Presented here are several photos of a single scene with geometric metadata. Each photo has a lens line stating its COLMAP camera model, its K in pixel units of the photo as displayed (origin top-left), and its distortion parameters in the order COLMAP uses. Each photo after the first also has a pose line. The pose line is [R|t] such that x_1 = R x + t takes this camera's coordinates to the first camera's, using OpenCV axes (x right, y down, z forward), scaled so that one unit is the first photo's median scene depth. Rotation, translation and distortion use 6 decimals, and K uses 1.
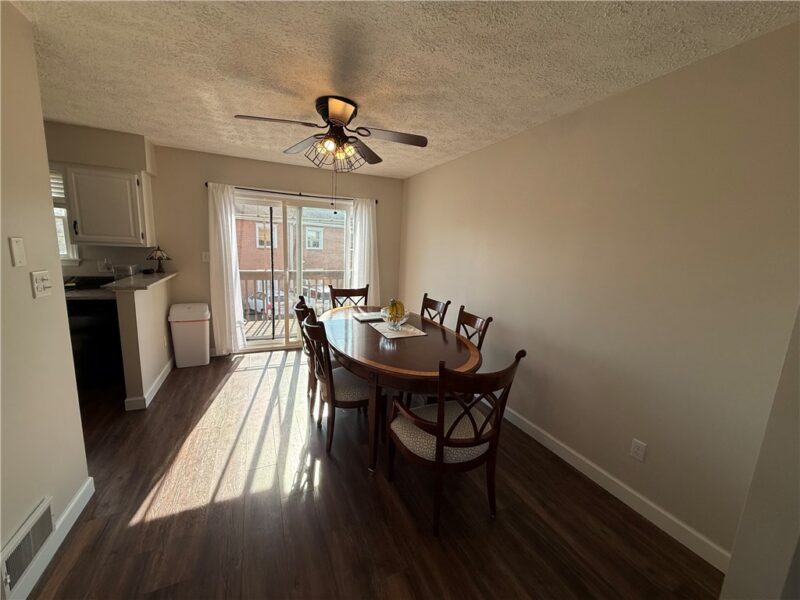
lens RADIAL K [[320.3, 0, 397.7], [0, 320.3, 299.6], [0, 0, 1]] dist [0.000648, 0.000160]
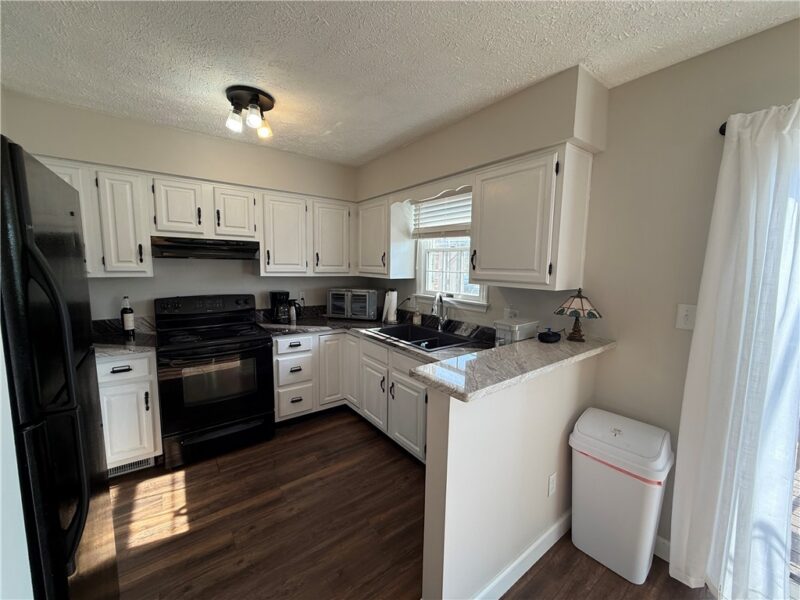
lens RADIAL K [[320.3, 0, 397.7], [0, 320.3, 299.6], [0, 0, 1]] dist [0.000648, 0.000160]
pose [[0.252792, 0.064920, -0.965340, -0.334384], [-0.166855, 0.985722, 0.022596, -0.113984], [0.953024, 0.155360, 0.260015, 0.602258]]
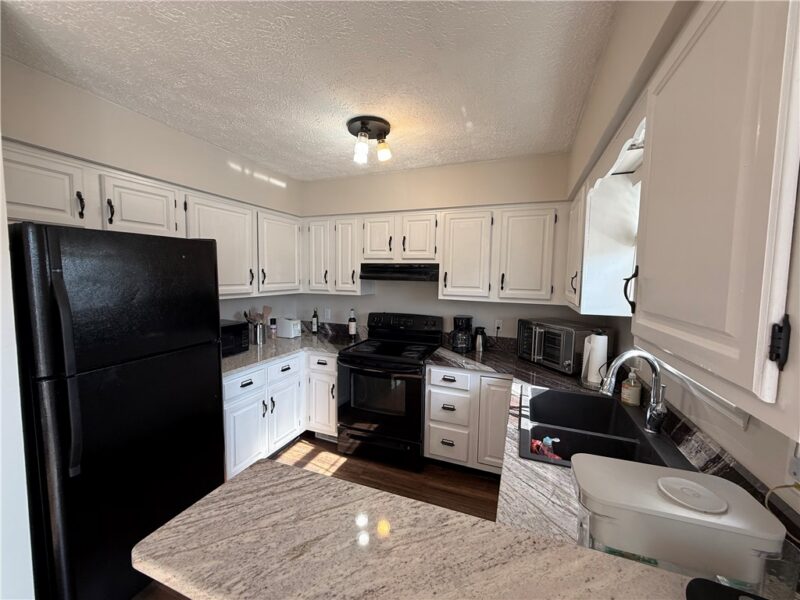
lens RADIAL K [[320.3, 0, 397.7], [0, 320.3, 299.6], [0, 0, 1]] dist [0.000648, 0.000160]
pose [[-0.692212, -0.004061, -0.721683, -0.574417], [-0.167640, 0.973537, 0.155316, -0.198689], [0.701954, 0.228494, -0.674574, 0.928366]]
